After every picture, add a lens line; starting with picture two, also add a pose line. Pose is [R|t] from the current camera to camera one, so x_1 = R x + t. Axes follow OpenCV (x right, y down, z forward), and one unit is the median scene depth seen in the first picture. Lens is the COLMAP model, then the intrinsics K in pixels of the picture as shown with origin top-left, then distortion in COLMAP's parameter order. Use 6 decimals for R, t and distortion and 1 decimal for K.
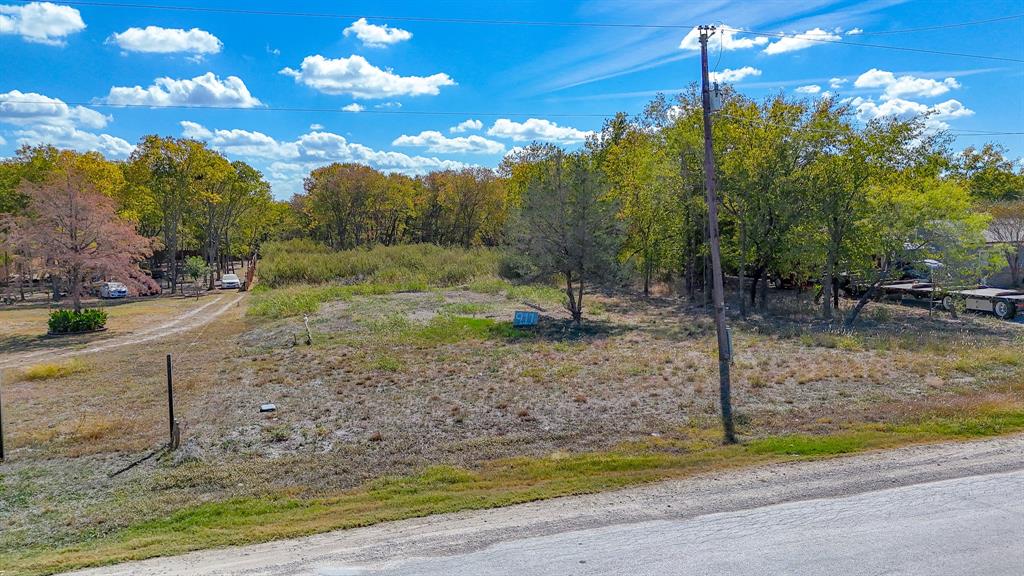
lens RADIAL K [[758.8, 0, 514.4], [0, 758.8, 174.8], [0, 0, 1]] dist [0.010884, 0.005435]
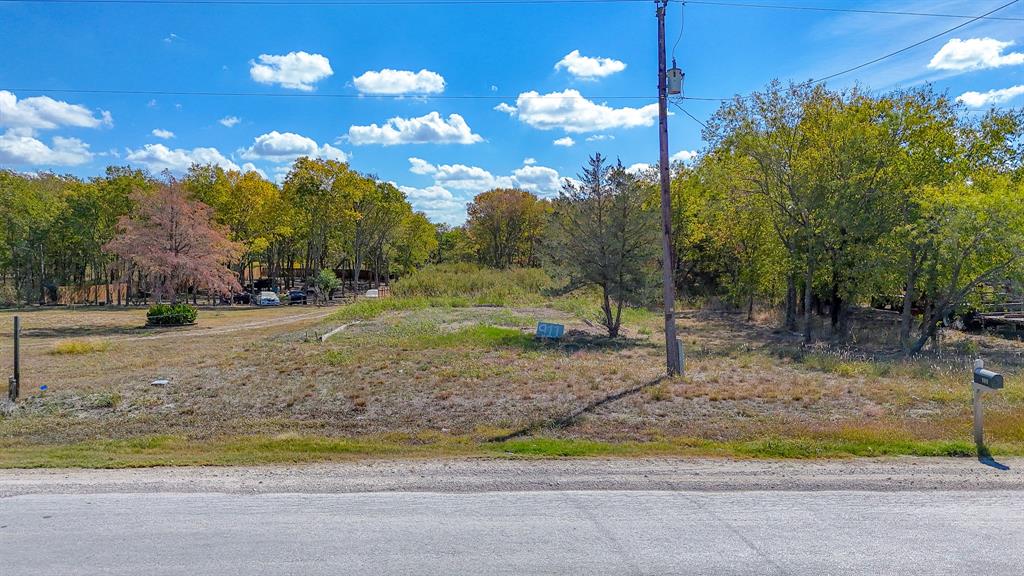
lens RADIAL K [[773.1, 0, 513.2], [0, 773.1, 213.8], [0, 0, 1]] dist [0.010437, 0.000831]
pose [[0.960891, 0.008325, -0.276802, 0.182439], [-0.006773, 0.999956, 0.006564, 0.030116], [0.276844, -0.004432, 0.960905, 0.056781]]
